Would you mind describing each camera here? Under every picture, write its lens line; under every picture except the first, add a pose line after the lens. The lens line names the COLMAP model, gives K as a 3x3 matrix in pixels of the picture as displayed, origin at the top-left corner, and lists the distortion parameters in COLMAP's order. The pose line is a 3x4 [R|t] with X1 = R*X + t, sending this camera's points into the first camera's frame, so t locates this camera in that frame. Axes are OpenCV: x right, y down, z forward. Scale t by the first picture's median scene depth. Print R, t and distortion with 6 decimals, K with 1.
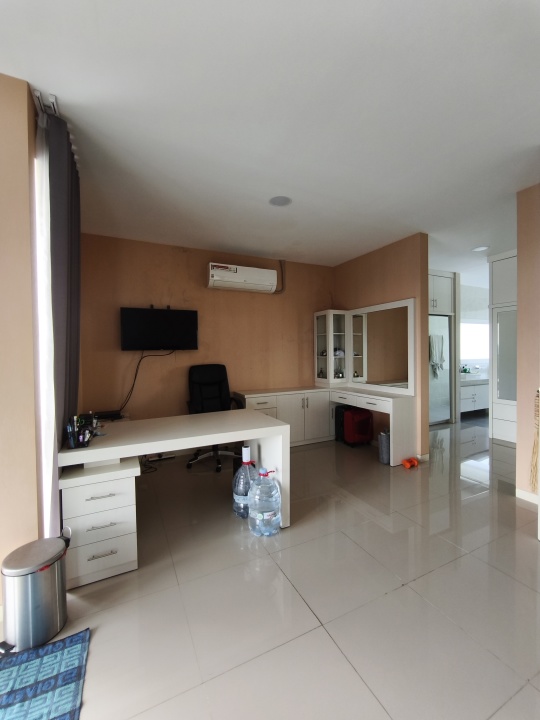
lens RADIAL K [[305.3, 0, 270.0], [0, 305.3, 360.0], [0, 0, 1]] dist [-0.002412, -0.000206]
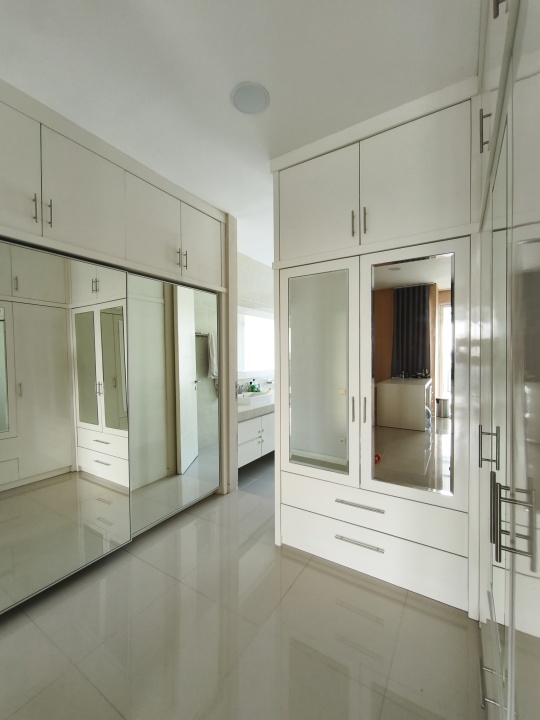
lens RADIAL K [[305.3, 0, 270.0], [0, 305.3, 360.0], [0, 0, 1]] dist [-0.002412, -0.000206]
pose [[0.850888, 0.004357, 0.525328, 0.386135], [0.003939, 0.999885, -0.014673, -0.018533], [-0.525332, 0.014554, 0.850773, 0.500138]]
